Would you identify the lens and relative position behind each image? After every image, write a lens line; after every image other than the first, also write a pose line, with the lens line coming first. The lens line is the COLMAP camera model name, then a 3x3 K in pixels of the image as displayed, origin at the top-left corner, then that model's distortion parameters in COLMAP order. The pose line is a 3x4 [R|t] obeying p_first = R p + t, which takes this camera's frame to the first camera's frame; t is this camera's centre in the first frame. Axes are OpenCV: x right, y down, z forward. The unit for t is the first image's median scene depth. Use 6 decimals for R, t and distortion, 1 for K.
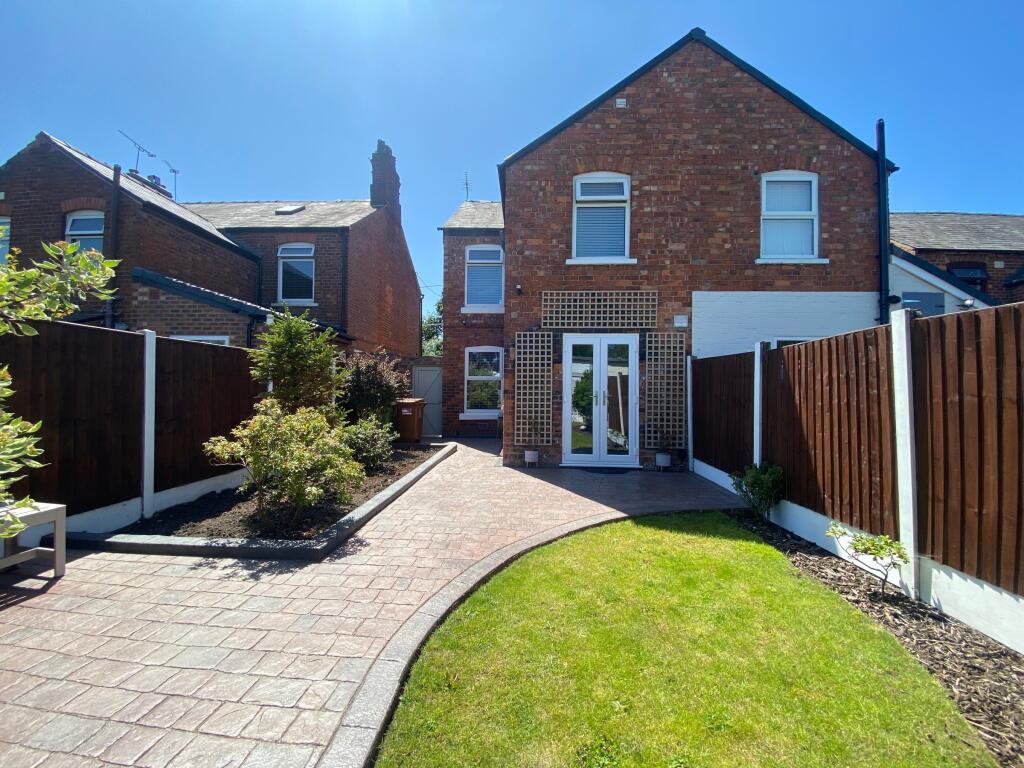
lens RADIAL K [[416.0, 0, 513.3], [0, 416.0, 386.9], [0, 0, 1]] dist [0.008163, -0.014771]
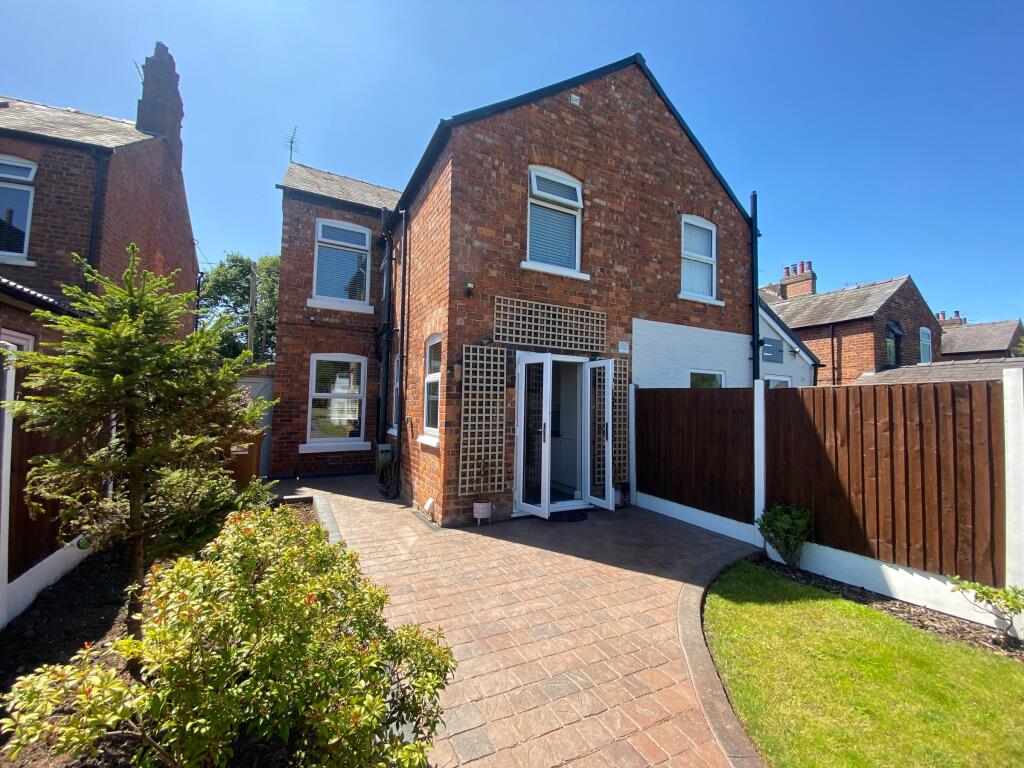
lens RADIAL K [[416.0, 0, 514.5], [0, 416.0, 385.5], [0, 0, 1]] dist [0.008163, -0.014771]
pose [[0.865935, 0.030762, 0.499209, -0.286793], [-0.017624, 0.999364, -0.031011, -0.036014], [-0.499845, 0.018056, 0.865927, 0.300948]]
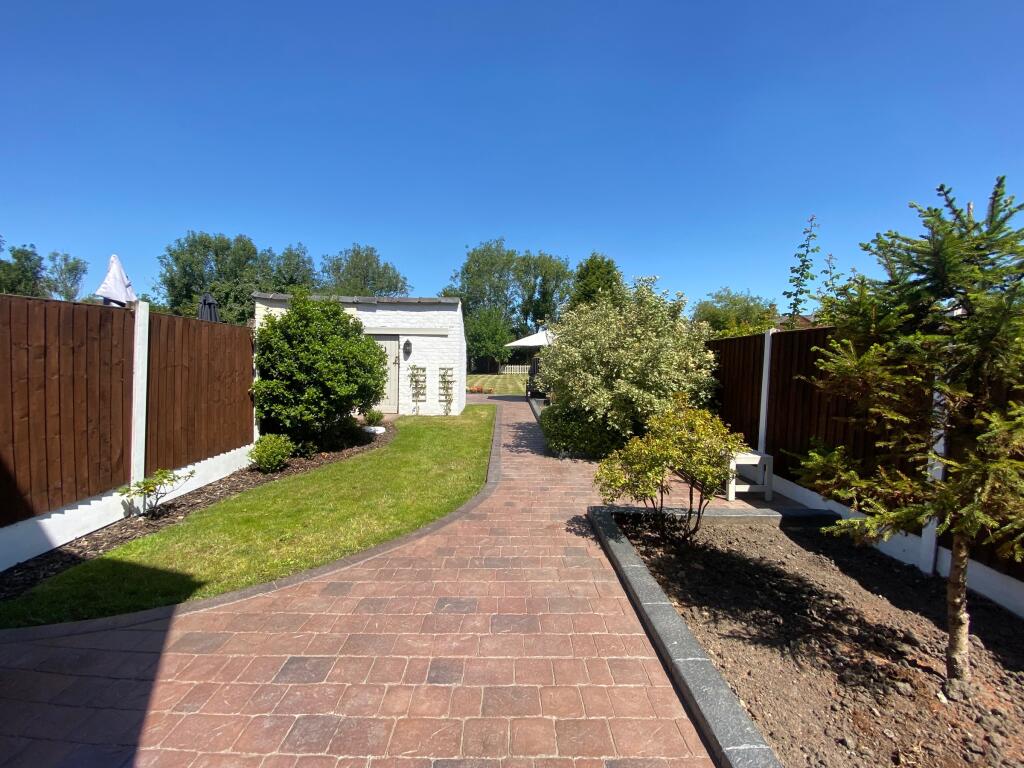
lens RADIAL K [[416.0, 0, 516.5], [0, 416.0, 391.8], [0, 0, 1]] dist [0.008163, -0.014771]
pose [[-0.997620, -0.029580, -0.062279, -0.074508], [-0.033486, 0.997475, 0.062635, -0.009117], [0.060269, 0.064571, -0.996091, 0.975751]]
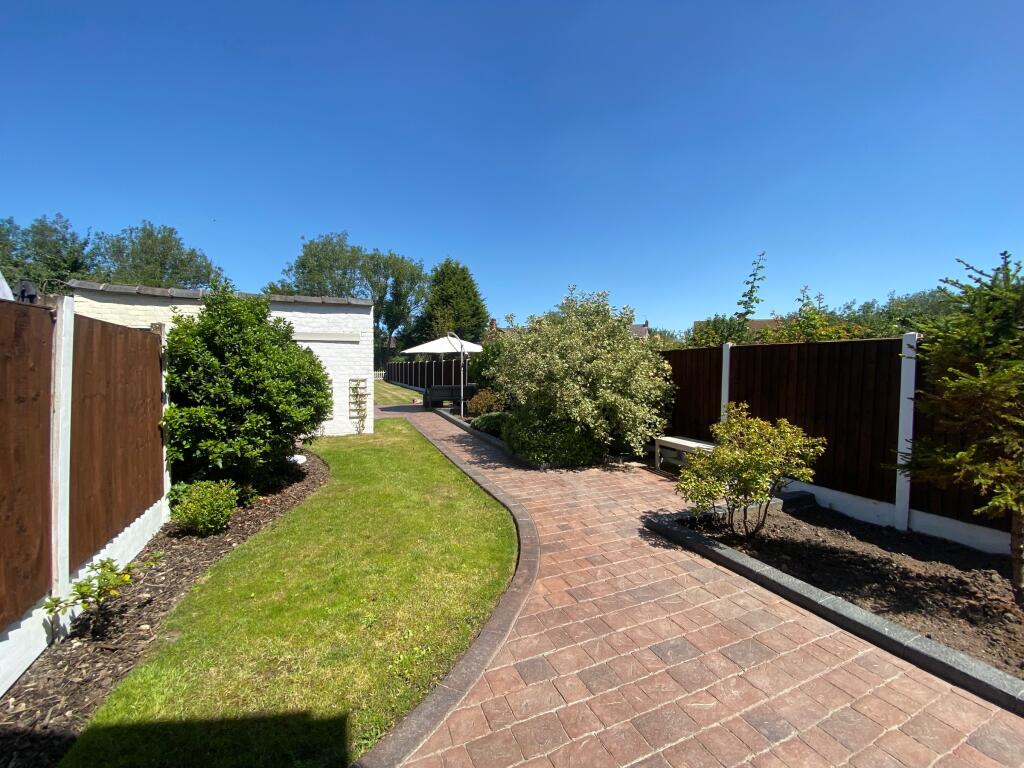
lens RADIAL K [[416.0, 0, 517.6], [0, 416.0, 391.5], [0, 0, 1]] dist [0.008163, -0.014771]
pose [[-0.901117, 0.006251, -0.433531, 0.192665], [-0.014453, 0.998907, 0.044444, -0.019174], [0.433335, 0.046316, -0.900042, 0.865350]]
